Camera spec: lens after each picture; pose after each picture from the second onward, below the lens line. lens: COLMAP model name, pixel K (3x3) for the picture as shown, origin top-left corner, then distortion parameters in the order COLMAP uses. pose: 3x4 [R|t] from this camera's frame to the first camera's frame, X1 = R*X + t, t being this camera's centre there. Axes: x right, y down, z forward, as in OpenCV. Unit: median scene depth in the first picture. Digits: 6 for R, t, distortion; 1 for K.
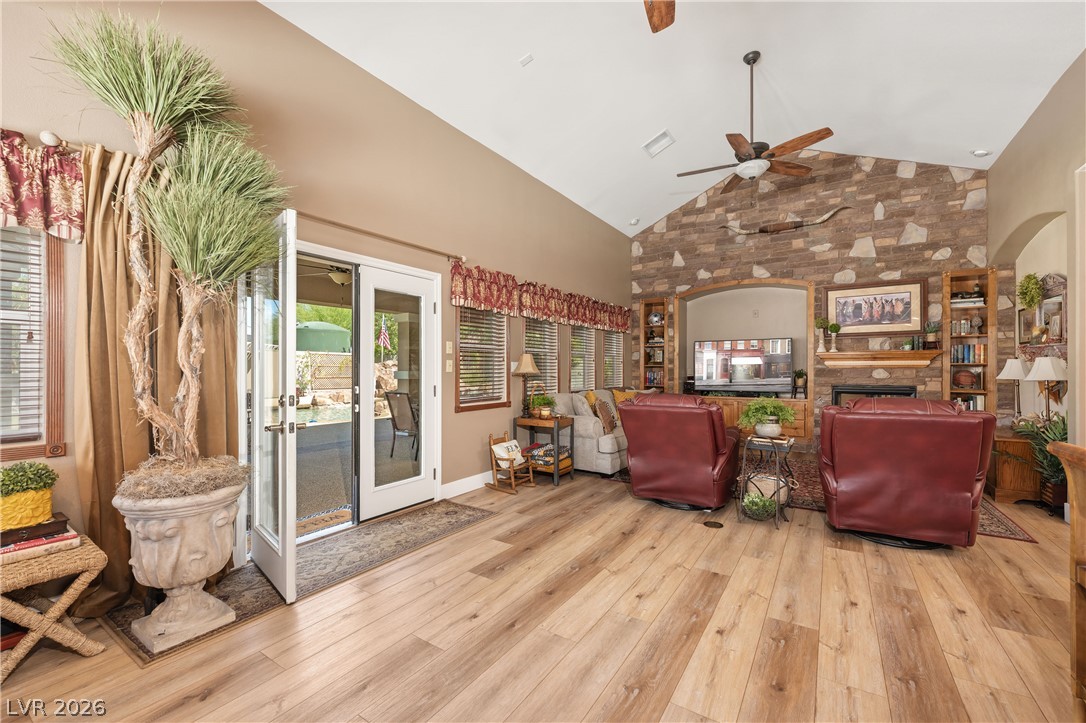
lens RADIAL K [[437.6, 0, 555.1], [0, 437.6, 369.9], [0, 0, 1]] dist [0.000223, 0.000443]
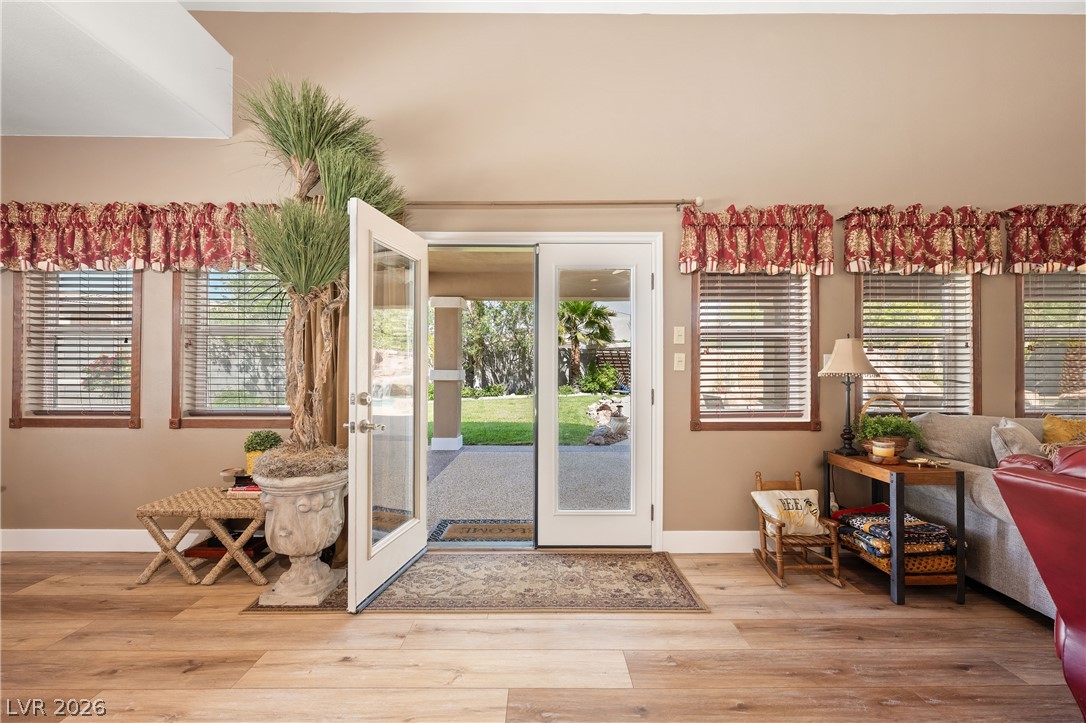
lens RADIAL K [[437.6, 0, 541.6], [0, 437.6, 367.4], [0, 0, 1]] dist [0.000223, 0.000443]
pose [[0.543538, -0.002739, -0.839380, 0.172098], [-0.001975, 0.999988, -0.004542, 0.002507], [0.839382, 0.004126, 0.543526, 0.343093]]
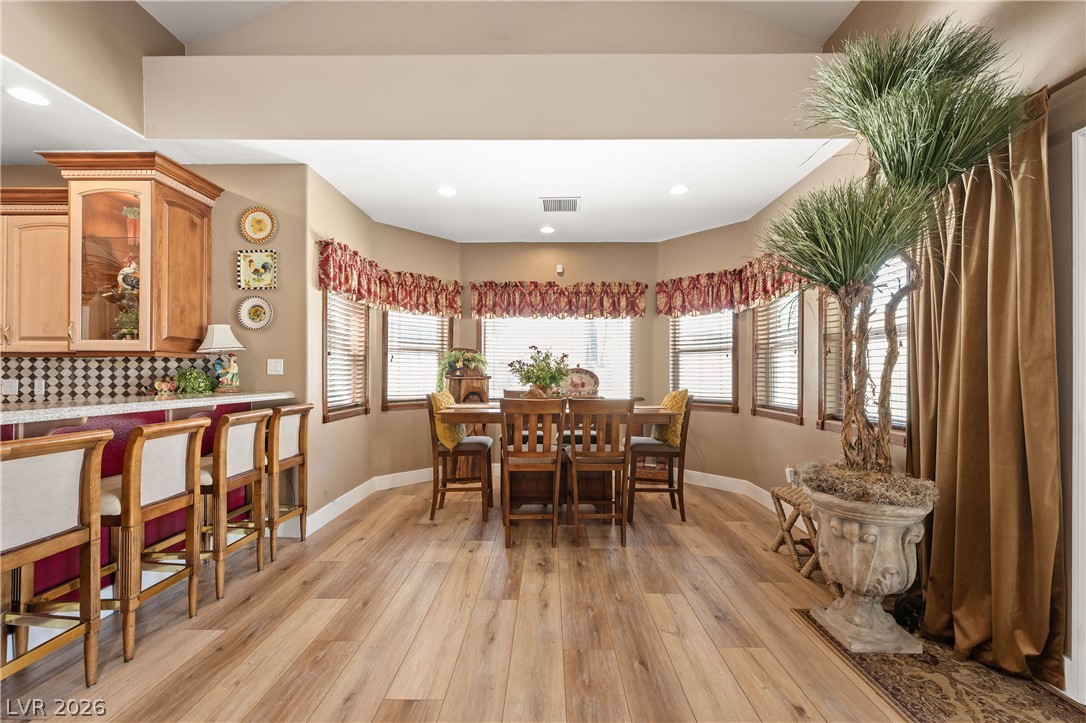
lens RADIAL K [[437.6, 0, 551.0], [0, 437.6, 374.9], [0, 0, 1]] dist [0.000223, 0.000443]
pose [[-0.846993, 0.000408, -0.531604, 0.103238], [-0.000789, 0.999998, 0.002024, 0.001523], [0.531604, 0.002134, -0.846990, 0.559969]]
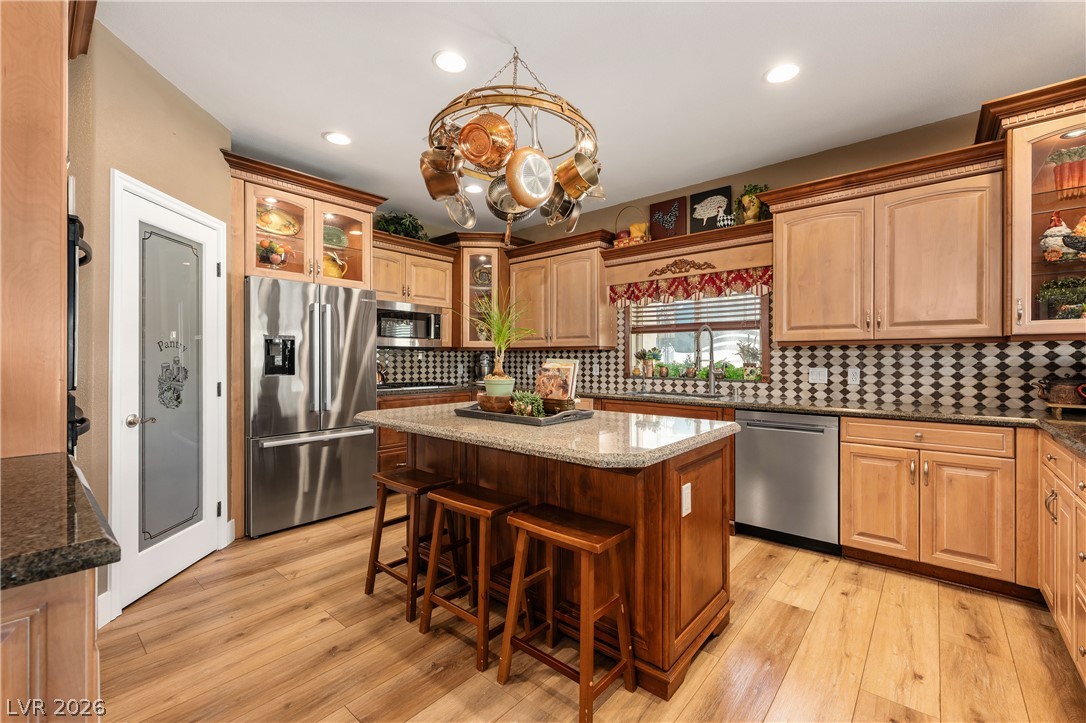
lens RADIAL K [[453.4, 0, 548.8], [0, 453.4, 358.3], [0, 0, 1]] dist [-0.000458, -0.000257]
pose [[-0.991147, -0.000211, 0.132768, 0.696565], [-0.000994, 0.999982, -0.005835, 0.000536], [-0.132765, -0.005916, -0.991130, 0.318244]]
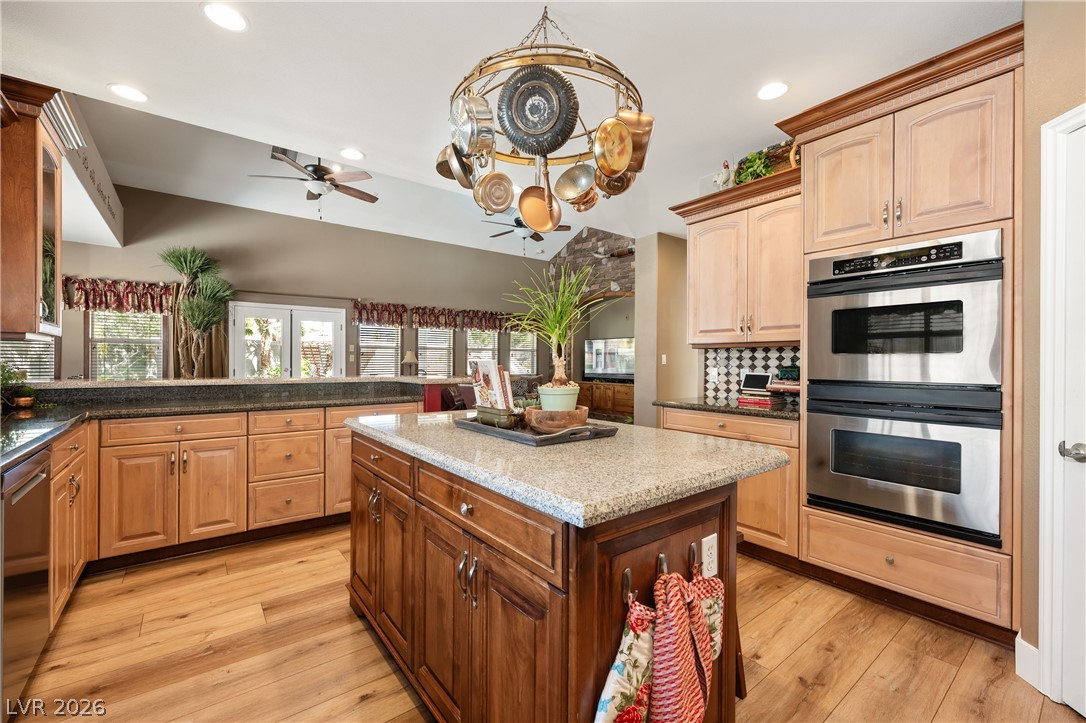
lens RADIAL K [[453.4, 0, 550.7], [0, 453.4, 359.4], [0, 0, 1]] dist [-0.000458, -0.000257]
pose [[0.949231, 0.004627, -0.314547, 0.899751], [-0.006283, 0.999971, -0.004251, -0.000264], [0.314518, 0.006011, 0.949232, -0.427936]]
